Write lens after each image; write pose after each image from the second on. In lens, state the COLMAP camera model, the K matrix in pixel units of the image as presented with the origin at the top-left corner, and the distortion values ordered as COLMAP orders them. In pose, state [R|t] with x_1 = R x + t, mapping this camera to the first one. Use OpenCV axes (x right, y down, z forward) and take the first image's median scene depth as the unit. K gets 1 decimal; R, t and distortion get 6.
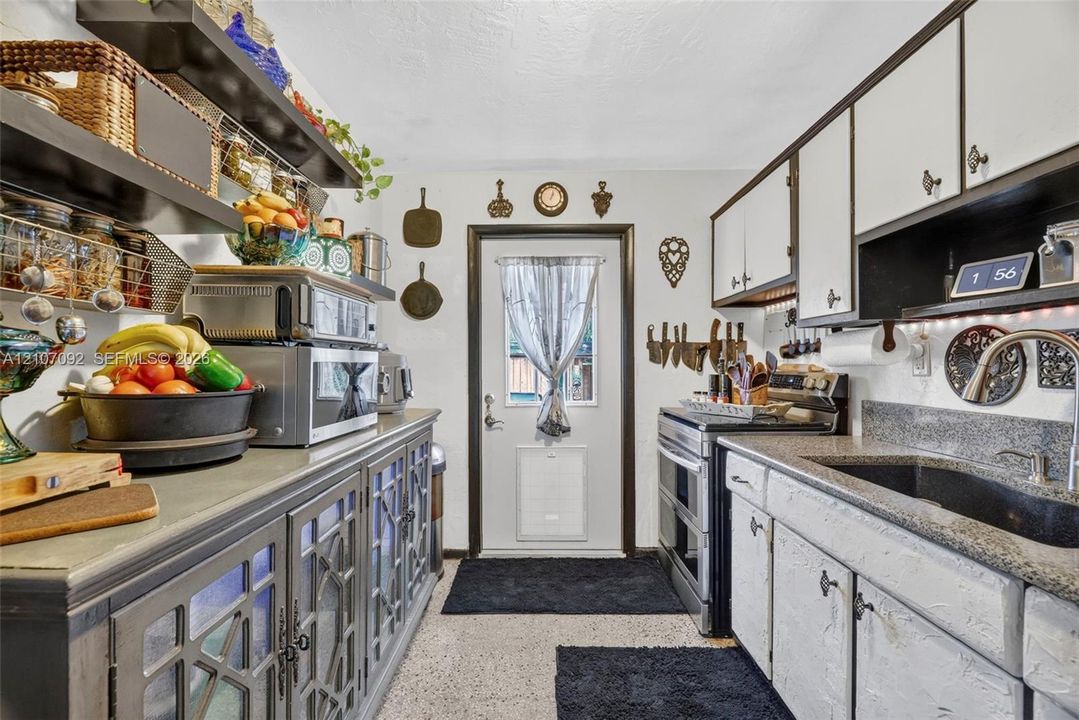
lens RADIAL K [[446.2, 0, 533.6], [0, 446.2, 366.0], [0, 0, 1]] dist [-0.006746, -0.000614]
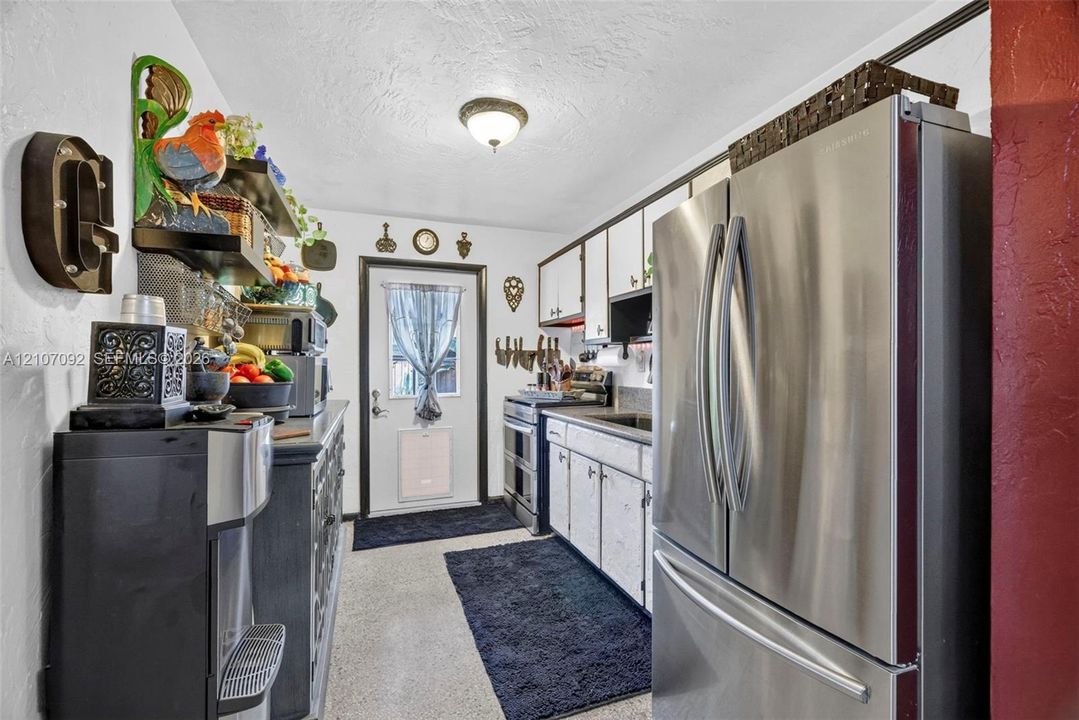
lens RADIAL K [[446.2, 0, 537.0], [0, 446.2, 365.7], [0, 0, 1]] dist [-0.006746, -0.000614]
pose [[0.929789, -0.000918, 0.368092, -0.150552], [0.002012, 0.999995, -0.002588, -0.000075], [-0.368088, 0.003146, 0.929786, -0.376342]]
